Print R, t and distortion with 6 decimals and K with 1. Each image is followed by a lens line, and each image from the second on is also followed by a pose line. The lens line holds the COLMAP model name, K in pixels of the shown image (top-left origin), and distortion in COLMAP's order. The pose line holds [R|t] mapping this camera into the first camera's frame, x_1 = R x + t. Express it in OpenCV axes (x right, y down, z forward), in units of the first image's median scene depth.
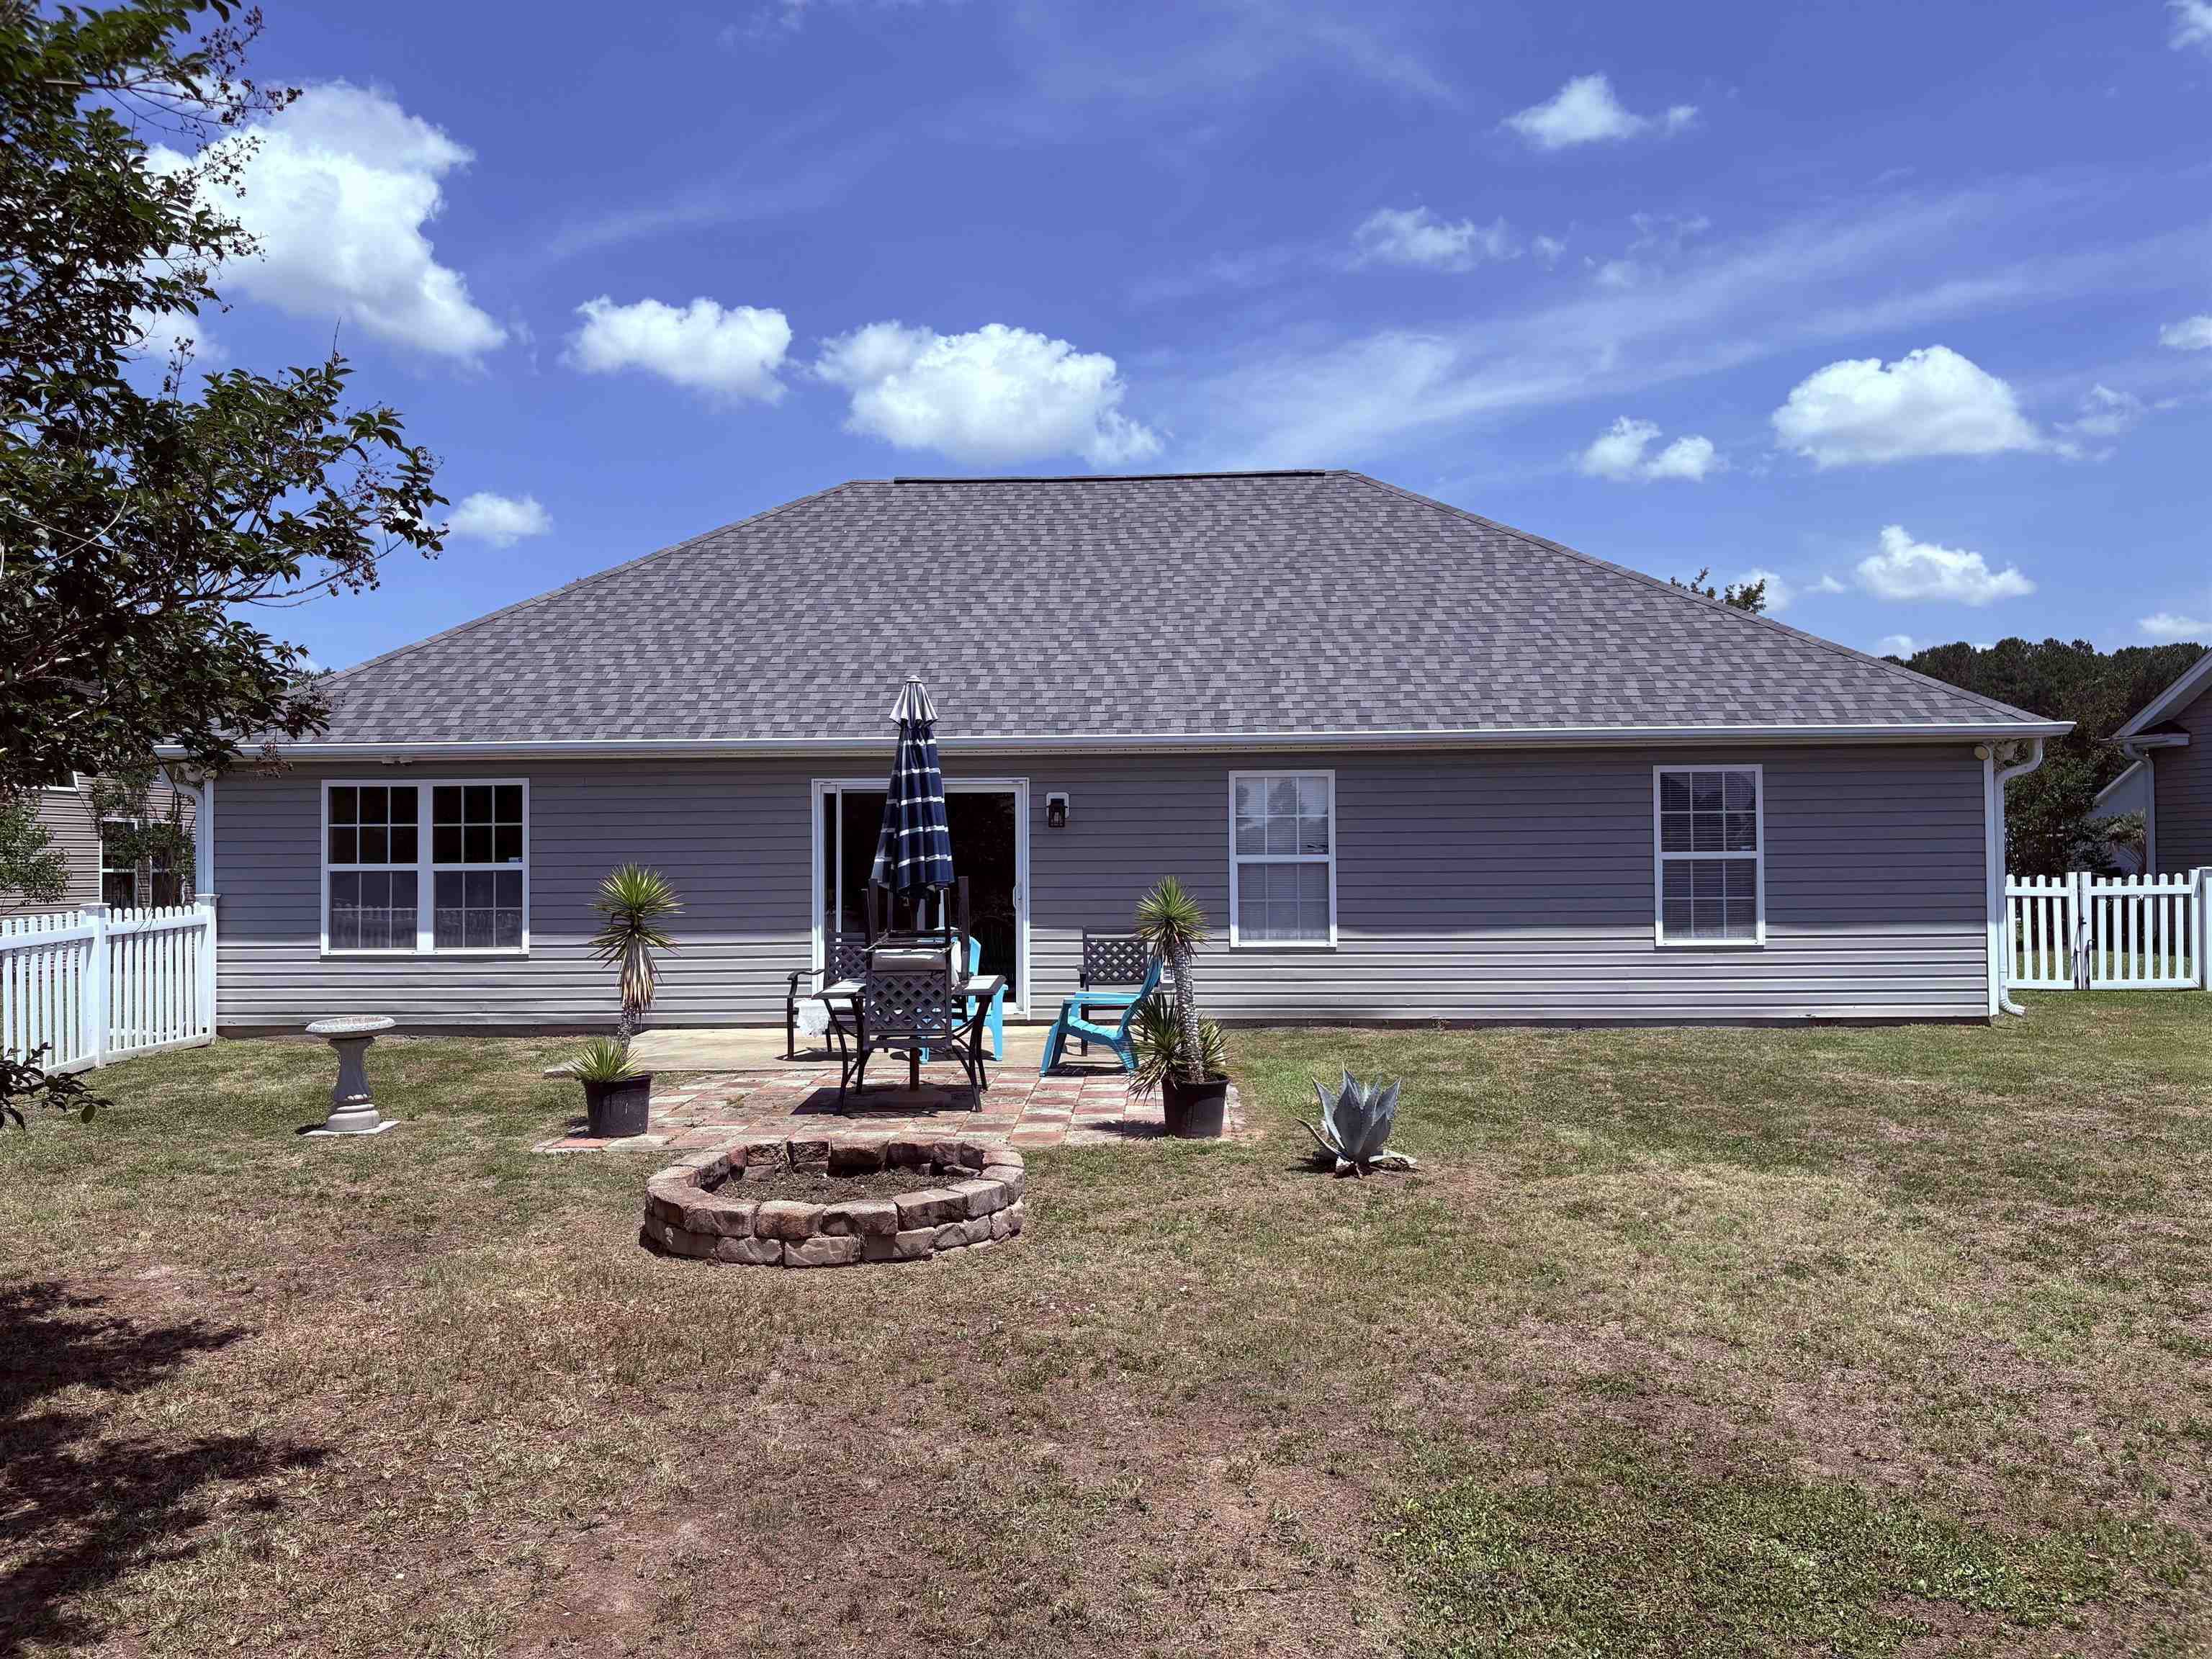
lens RADIAL K [[1709.5, 0, 1121.1], [0, 1709.5, 833.2], [0, 0, 1]] dist [0.009104, -0.005611]
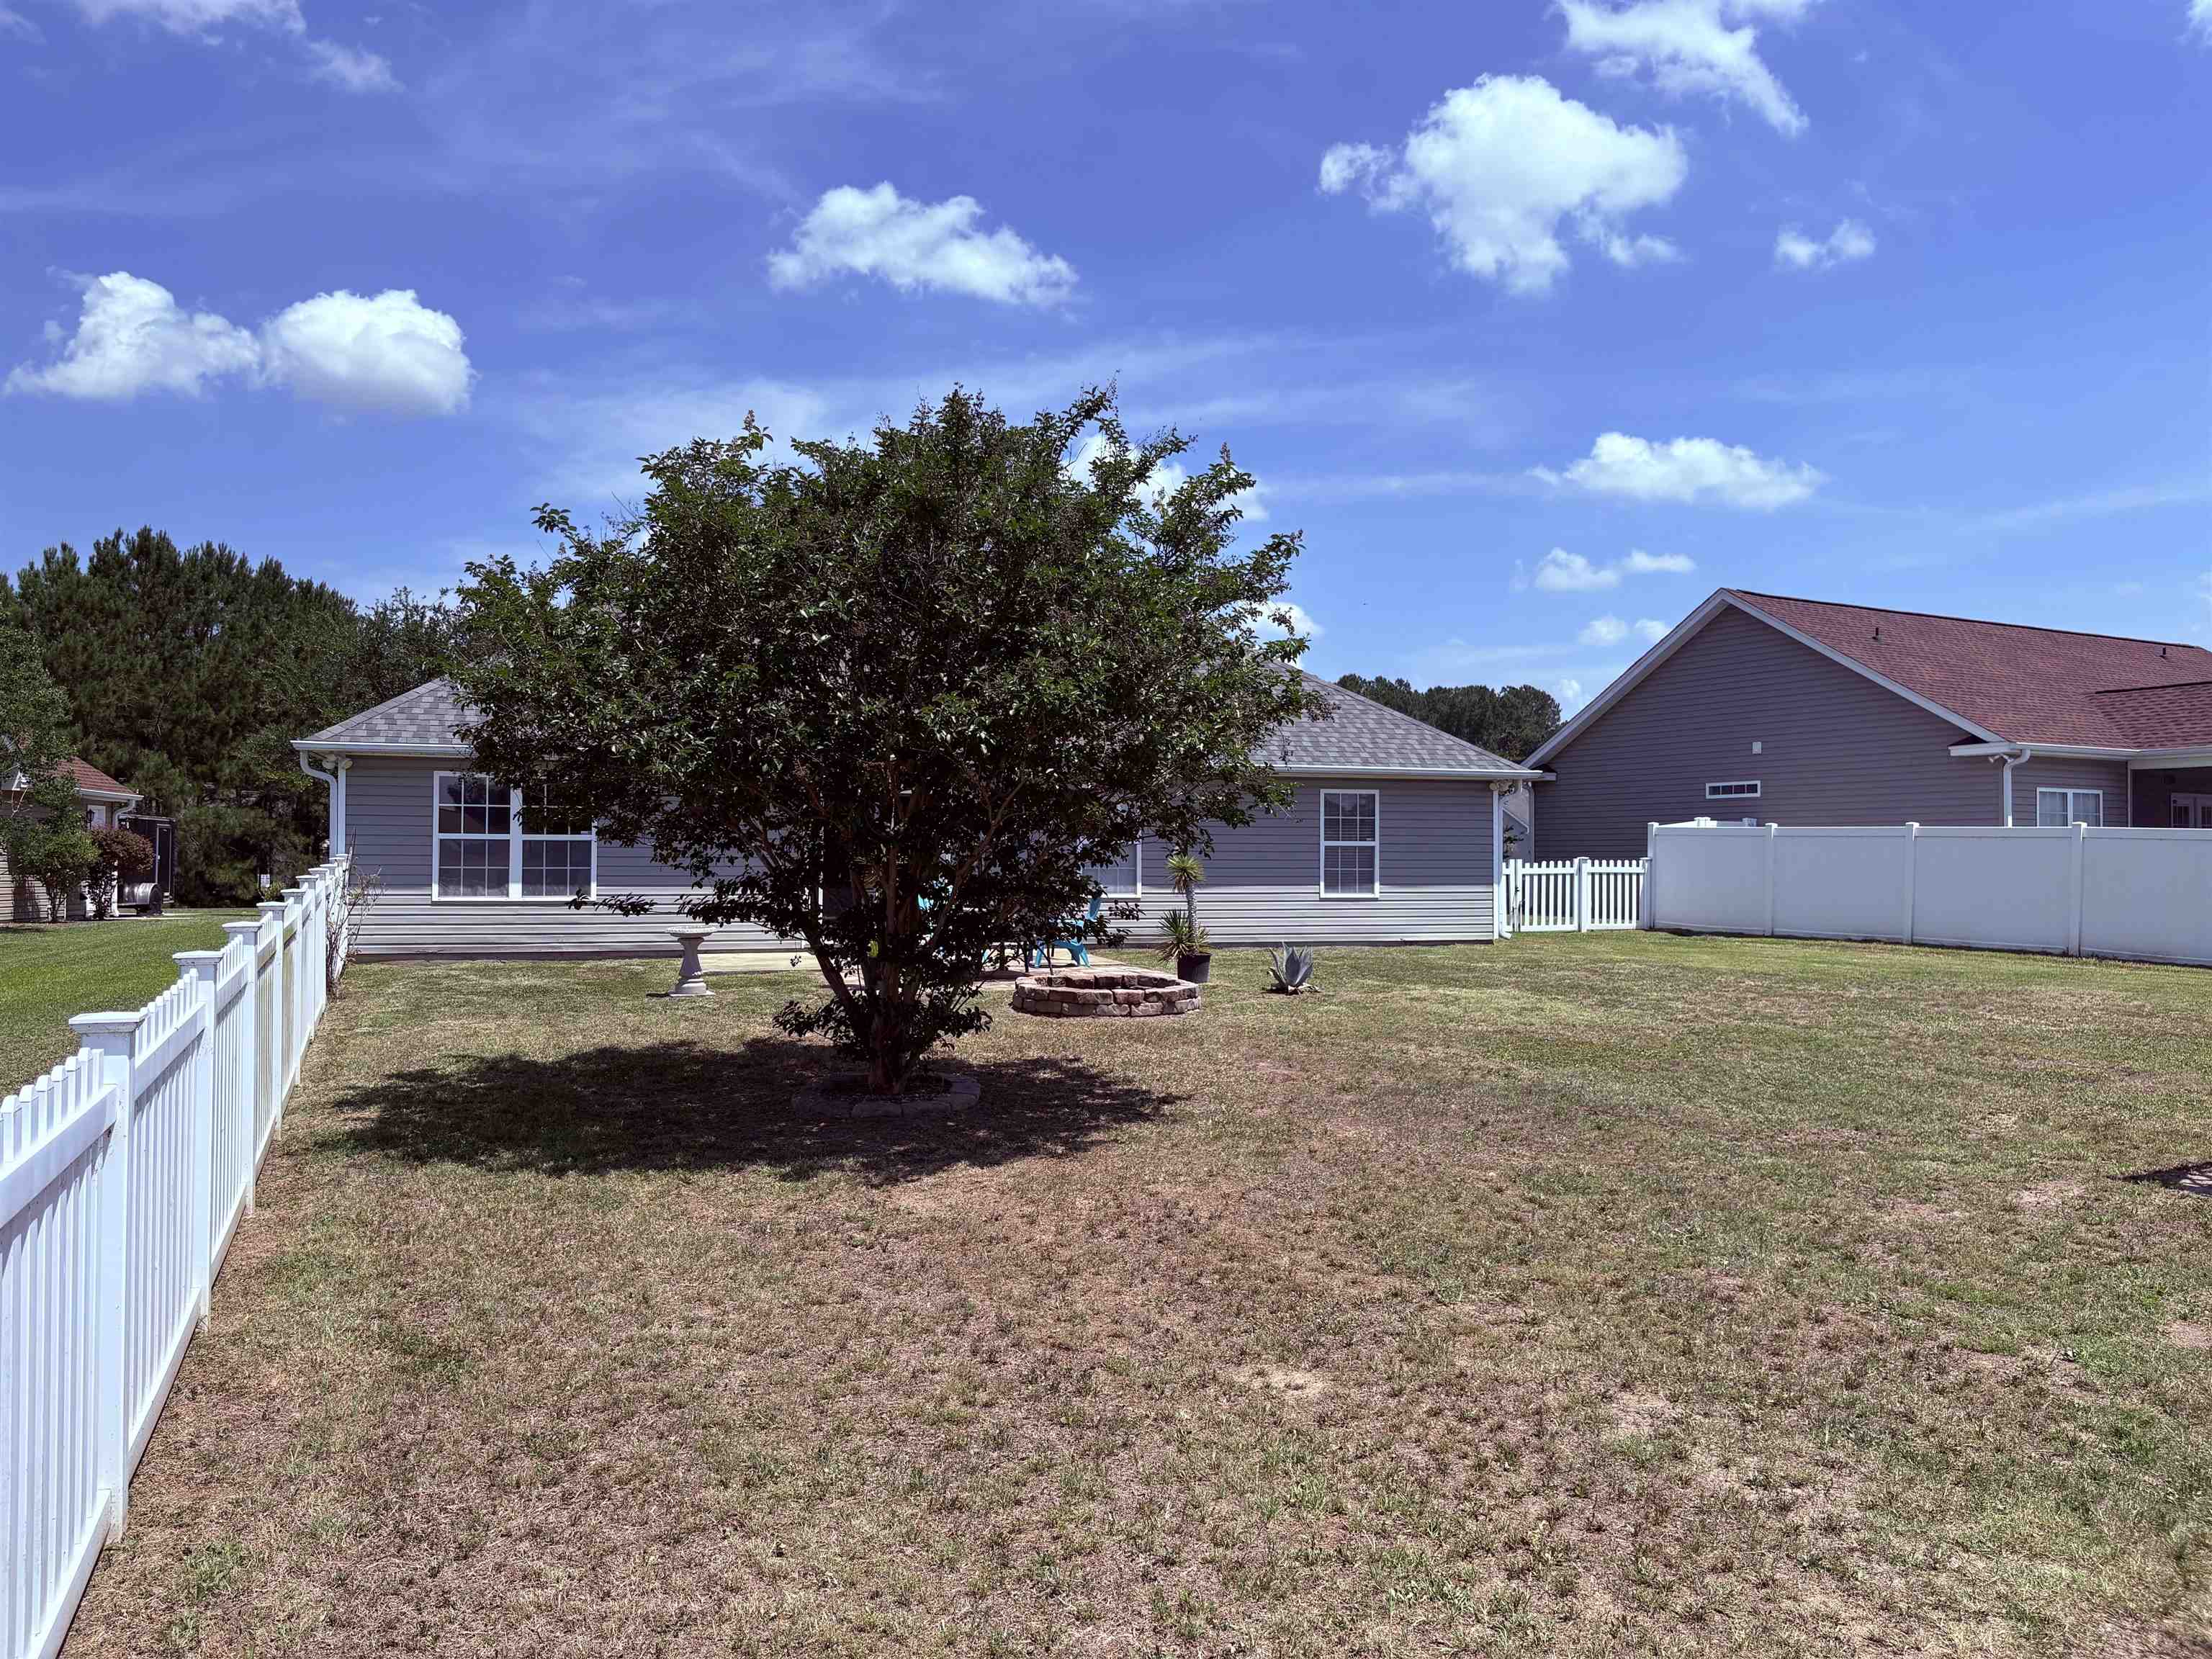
lens RADIAL K [[1709.5, 0, 1095.1], [0, 1709.5, 830.6], [0, 0, 1]] dist [0.009104, -0.005611]
pose [[0.940058, 0.019528, 0.340456, -0.454954], [-0.019539, 0.999803, -0.003397, 0.010781], [-0.340455, -0.003459, 0.940254, -0.479144]]
